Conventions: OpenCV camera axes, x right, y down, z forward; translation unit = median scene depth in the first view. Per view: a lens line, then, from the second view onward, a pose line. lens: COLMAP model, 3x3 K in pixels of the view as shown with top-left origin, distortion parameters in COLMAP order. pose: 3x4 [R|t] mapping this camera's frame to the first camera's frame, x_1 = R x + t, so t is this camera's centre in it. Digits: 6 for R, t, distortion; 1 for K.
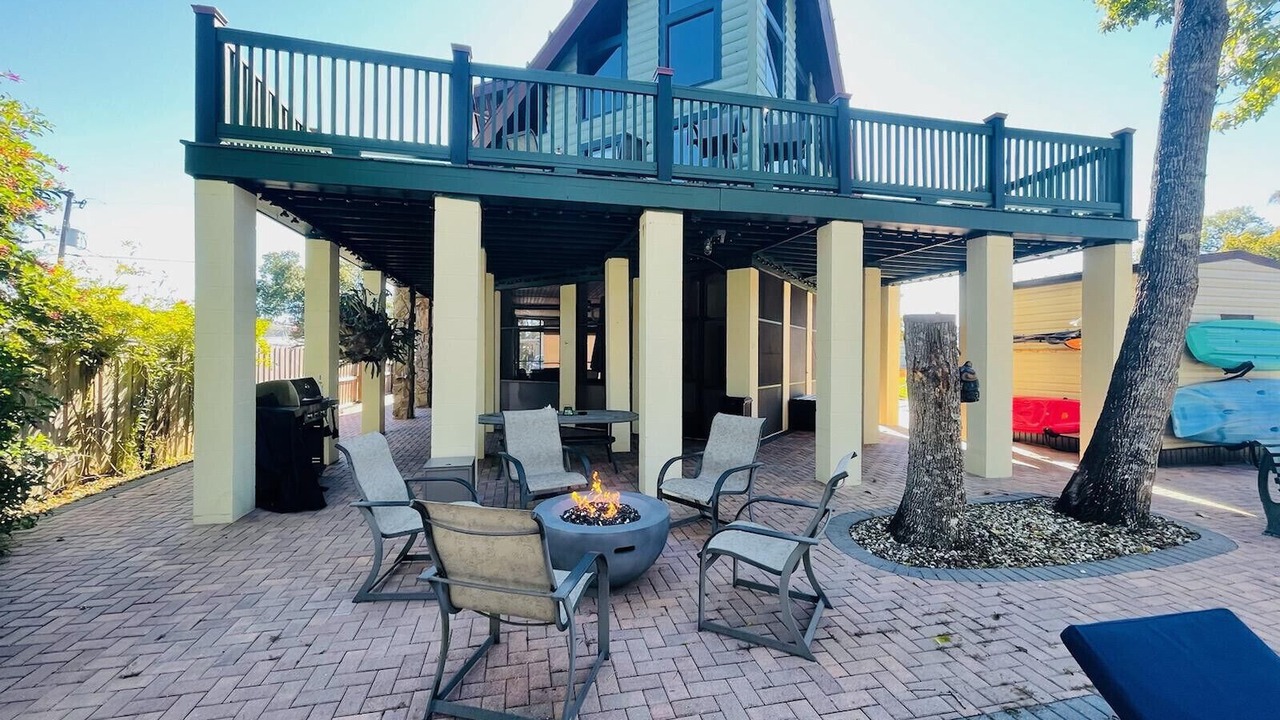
lens RADIAL K [[536.3, 0, 640.0], [0, 536.3, 360.0], [0, 0, 1]] dist [0.012882, -0.000030]
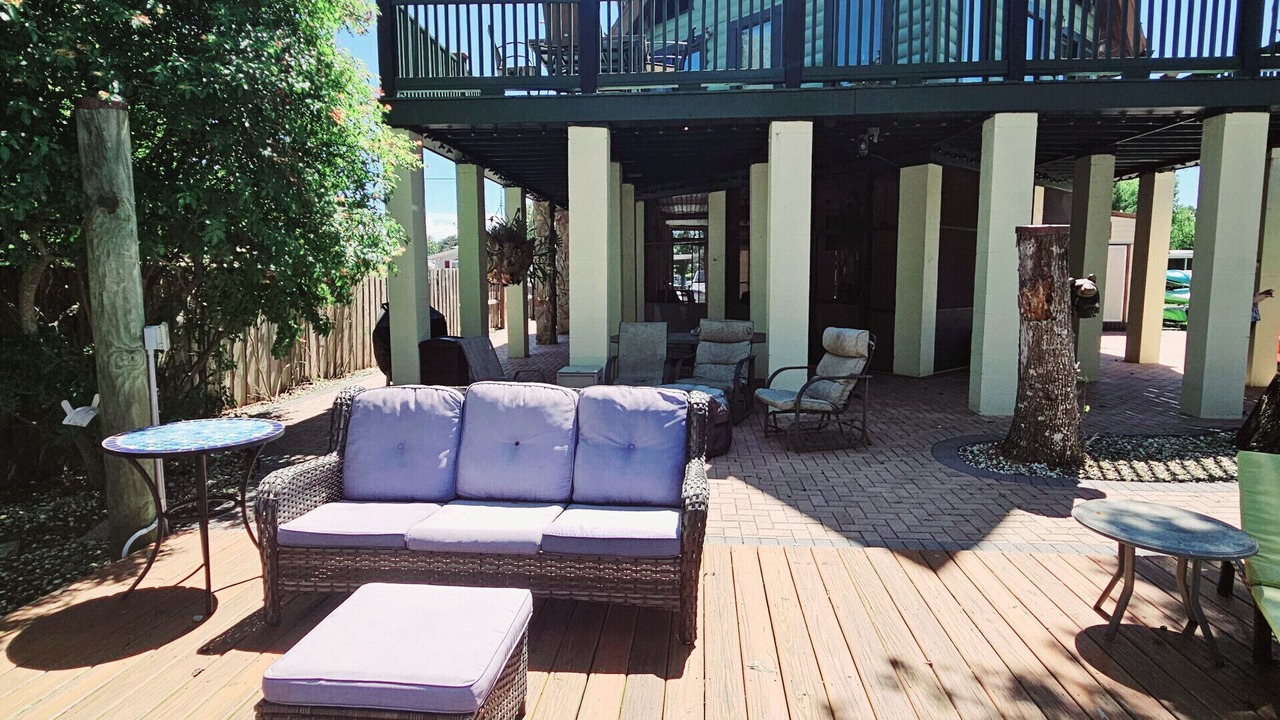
lens RADIAL K [[699.9, 0, 640.0], [0, 699.9, 360.0], [0, 0, 1]] dist [-0.013821, -0.000043]
pose [[0.960565, 0.023334, -0.277074, 0.108237], [0.008037, 0.993726, 0.111552, 0.005526], [0.277939, -0.109380, 0.954351, -0.236178]]
